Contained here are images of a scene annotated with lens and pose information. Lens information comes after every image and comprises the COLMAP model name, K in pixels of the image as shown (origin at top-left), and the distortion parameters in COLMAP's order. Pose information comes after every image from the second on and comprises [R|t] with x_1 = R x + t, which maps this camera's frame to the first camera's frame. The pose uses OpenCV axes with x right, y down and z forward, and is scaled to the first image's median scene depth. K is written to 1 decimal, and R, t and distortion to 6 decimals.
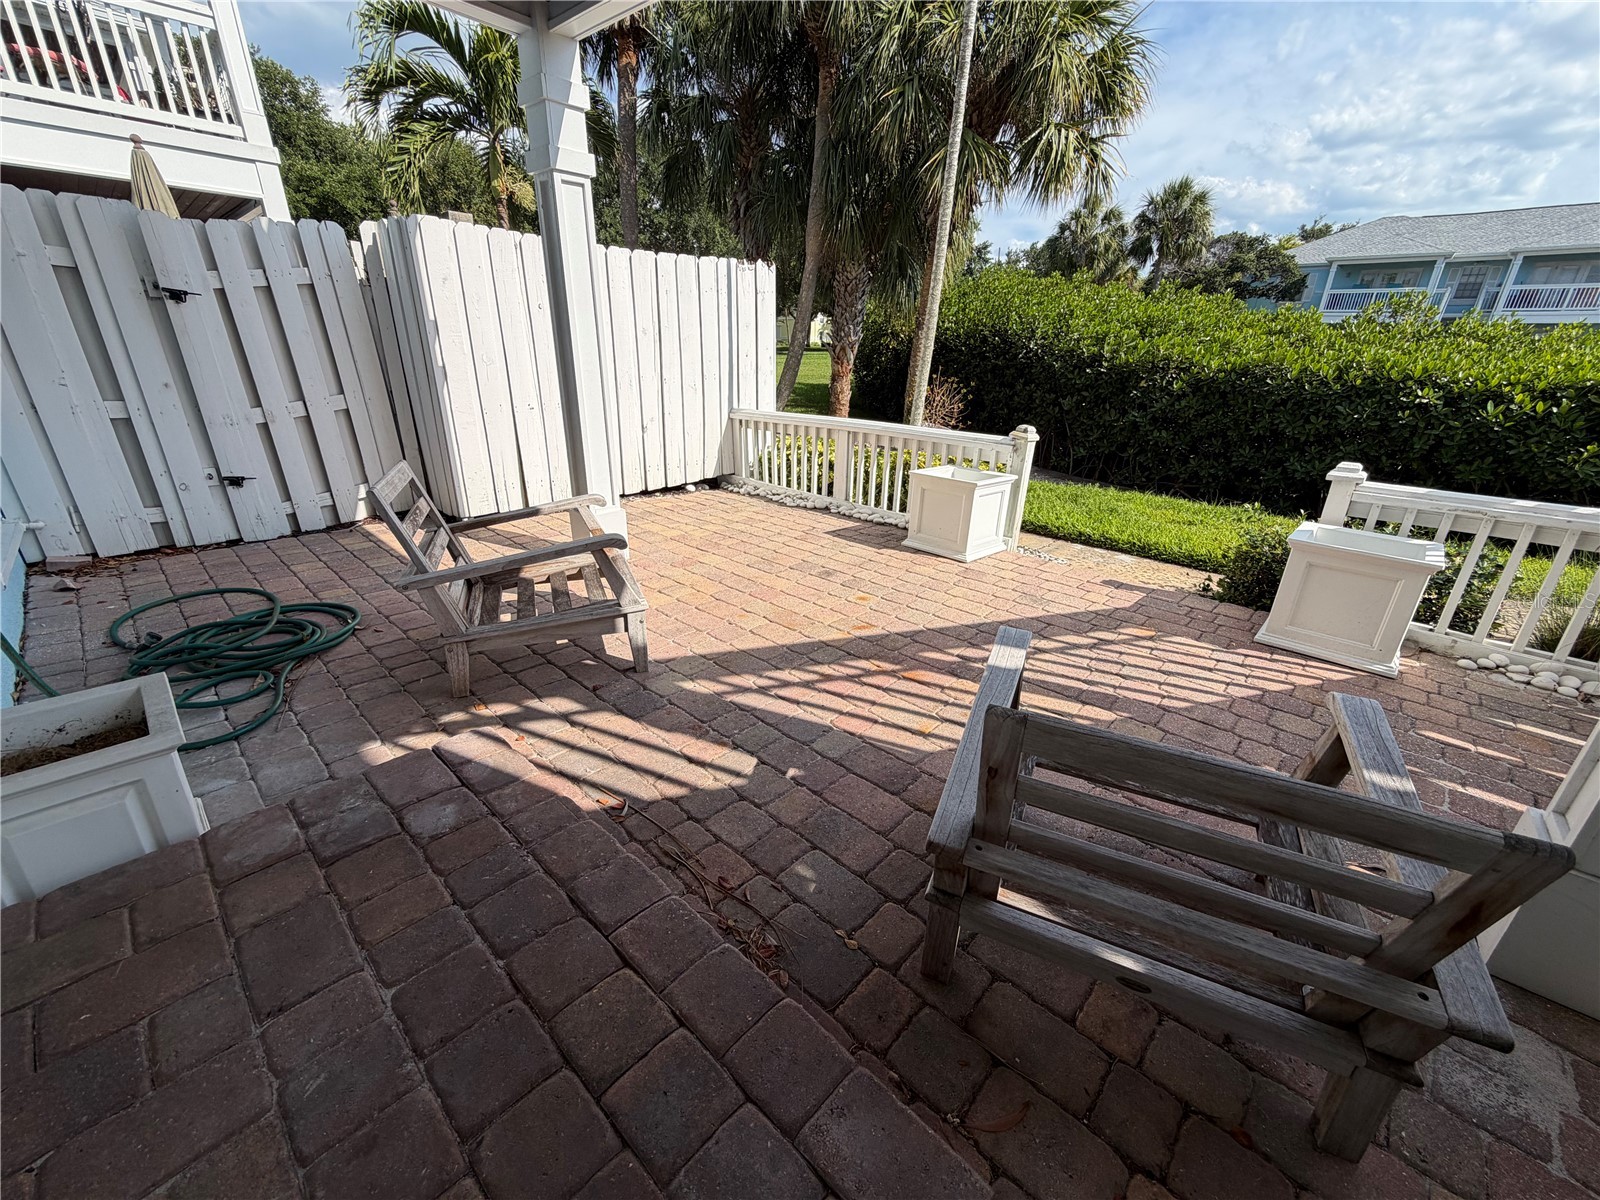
lens RADIAL K [[638.6, 0, 802.0], [0, 638.6, 601.3], [0, 0, 1]] dist [0.000558, 0.000580]
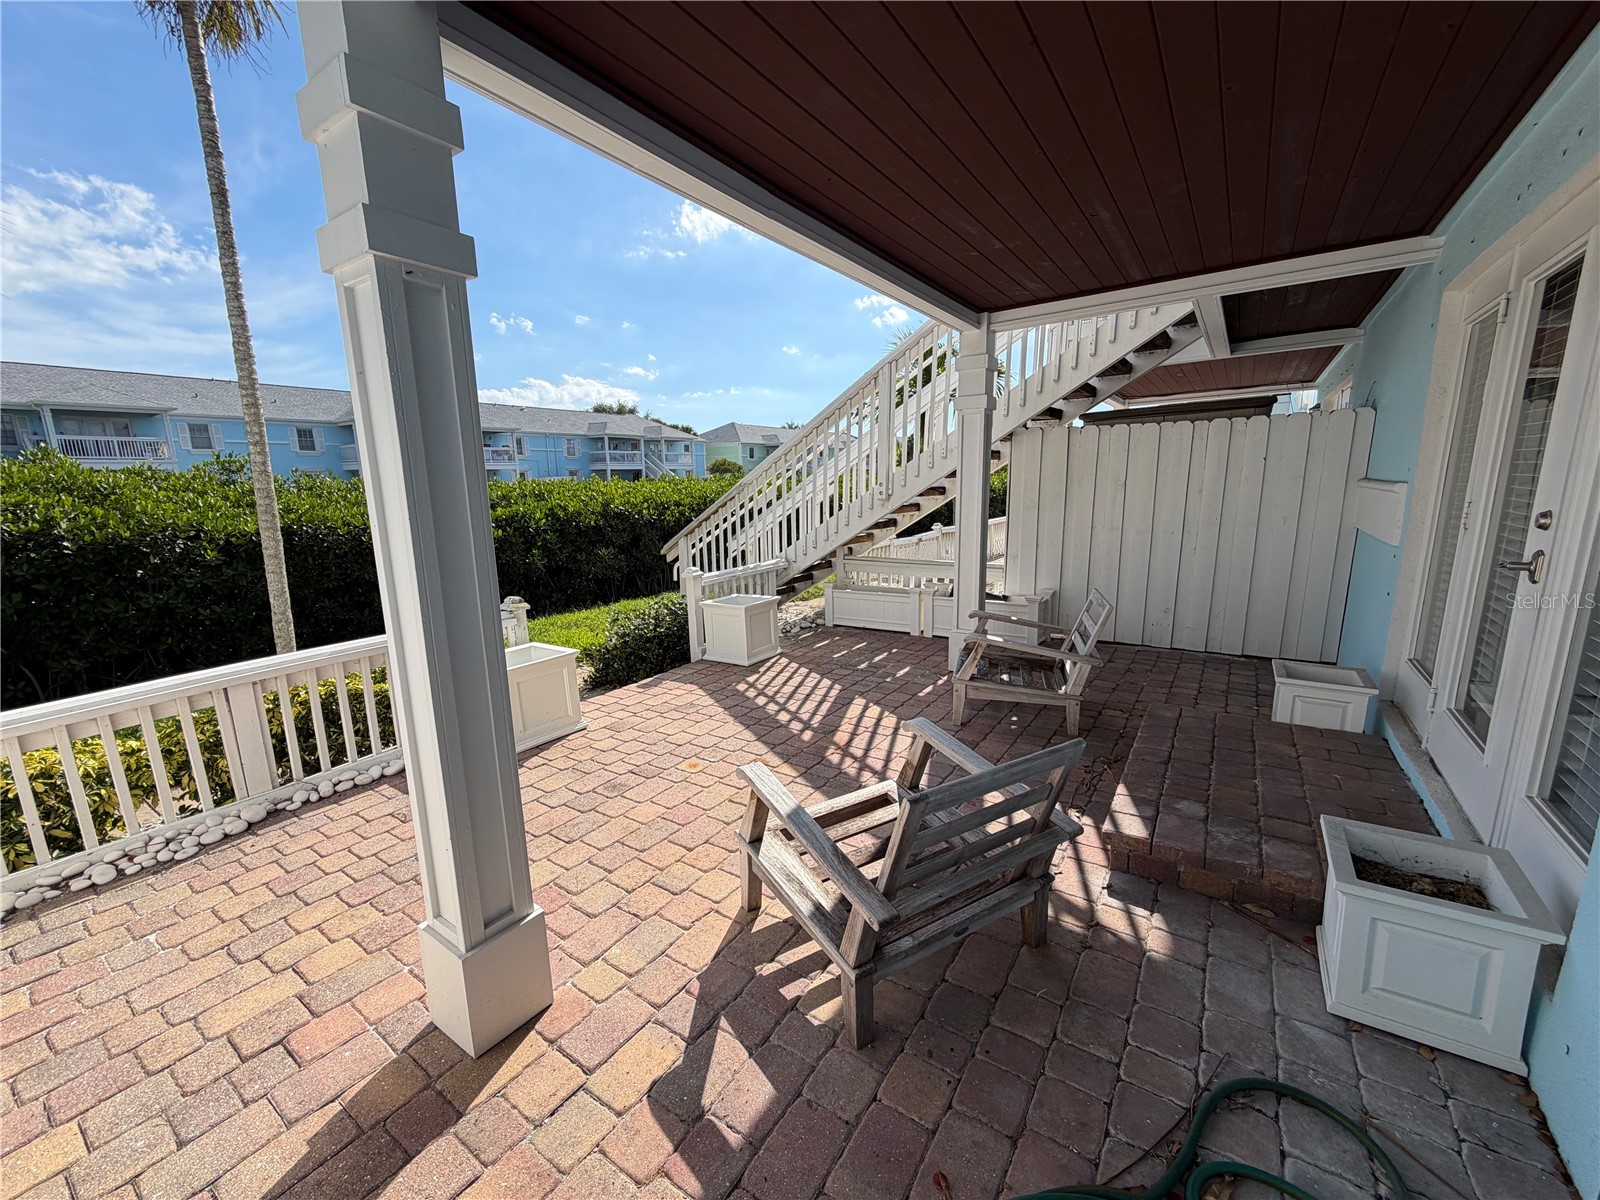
lens RADIAL K [[638.6, 0, 801.5], [0, 638.6, 604.7], [0, 0, 1]] dist [0.000558, 0.000580]
pose [[-0.148594, -0.209357, 0.966483, -1.005269], [0.392580, 0.884531, 0.251963, -0.490575], [-0.907635, 0.416862, -0.049246, 0.933437]]
